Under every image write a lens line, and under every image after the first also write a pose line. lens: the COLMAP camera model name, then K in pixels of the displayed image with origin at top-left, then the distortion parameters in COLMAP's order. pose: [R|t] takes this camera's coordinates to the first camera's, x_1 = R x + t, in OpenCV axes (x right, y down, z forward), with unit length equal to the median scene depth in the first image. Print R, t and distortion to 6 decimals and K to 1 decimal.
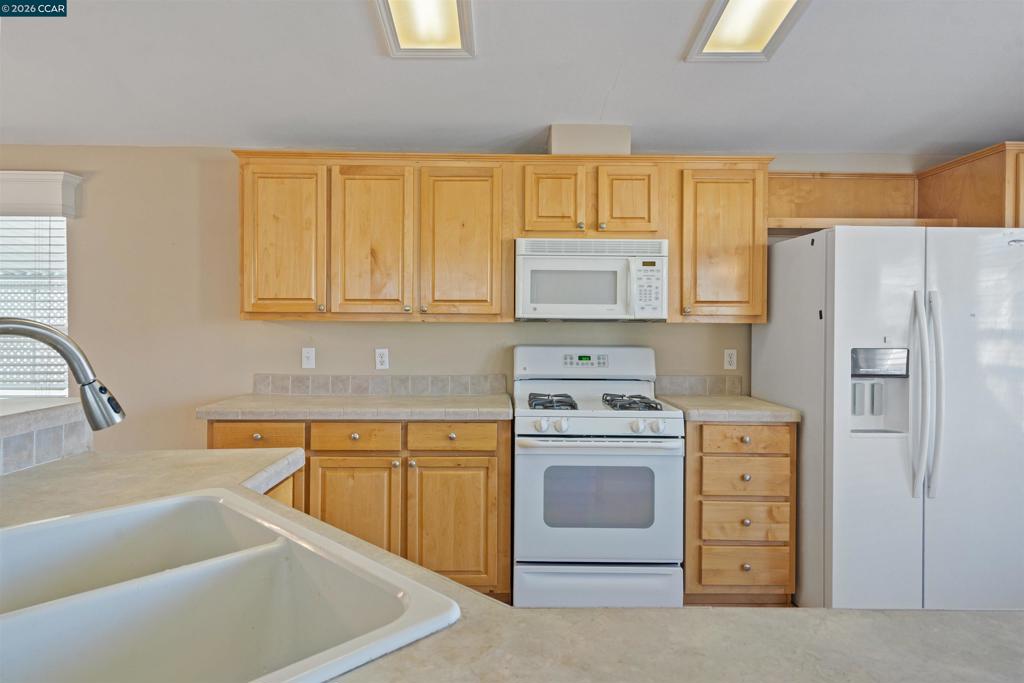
lens RADIAL K [[619.9, 0, 505.6], [0, 619.9, 330.9], [0, 0, 1]] dist [0.005412, 0.000539]
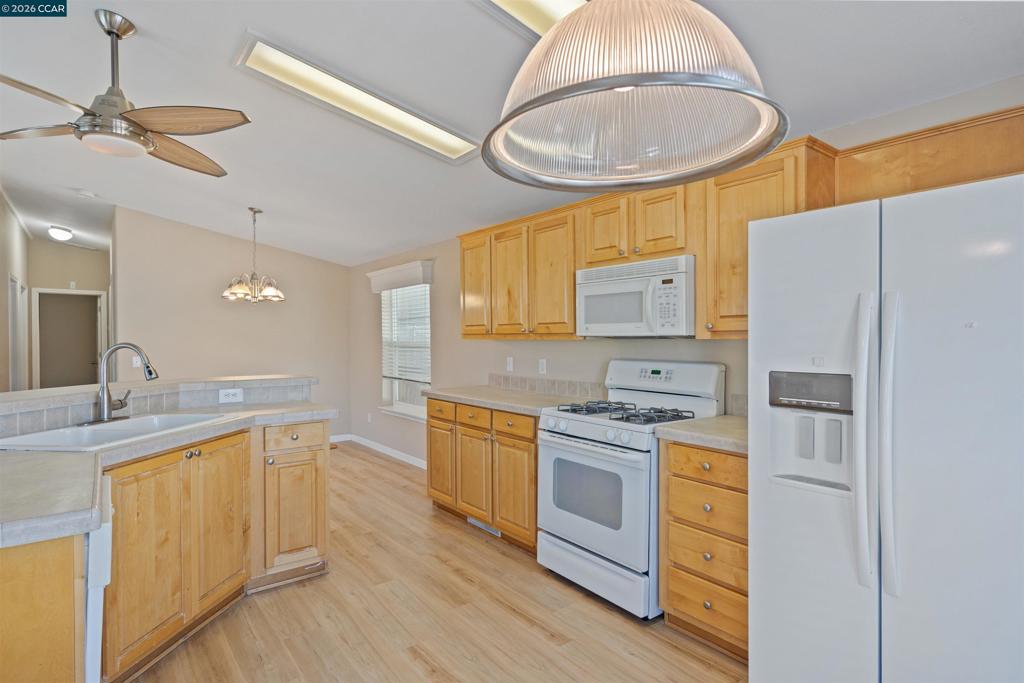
lens RADIAL K [[527.7, 0, 512.2], [0, 527.7, 346.1], [0, 0, 1]] dist [-0.001201, -0.000215]
pose [[0.604180, 0.004615, -0.796834, 0.763111], [-0.002053, 0.999989, 0.004234, -0.005307], [0.796845, -0.000922, 0.604183, 0.271824]]
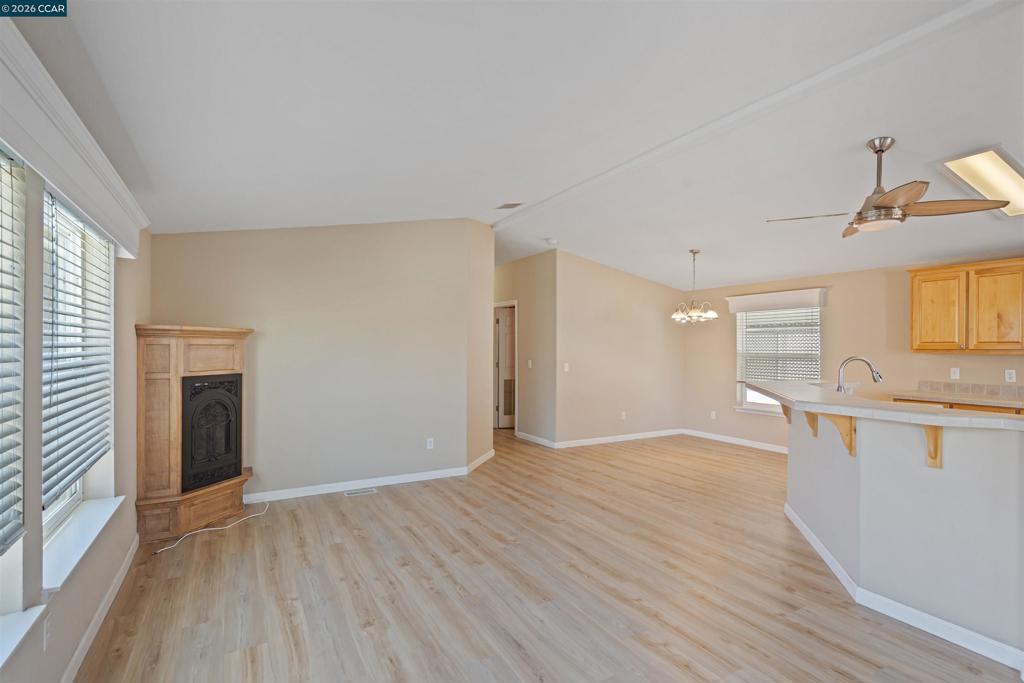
lens RADIAL K [[488.0, 0, 513.1], [0, 488.0, 348.6], [0, 0, 1]] dist [0.000234, 0.000989]
pose [[0.473091, -0.001794, -0.881012, 0.368020], [-0.008105, 0.999947, -0.006389, -0.010676], [0.880976, 0.010163, 0.473051, -0.911179]]
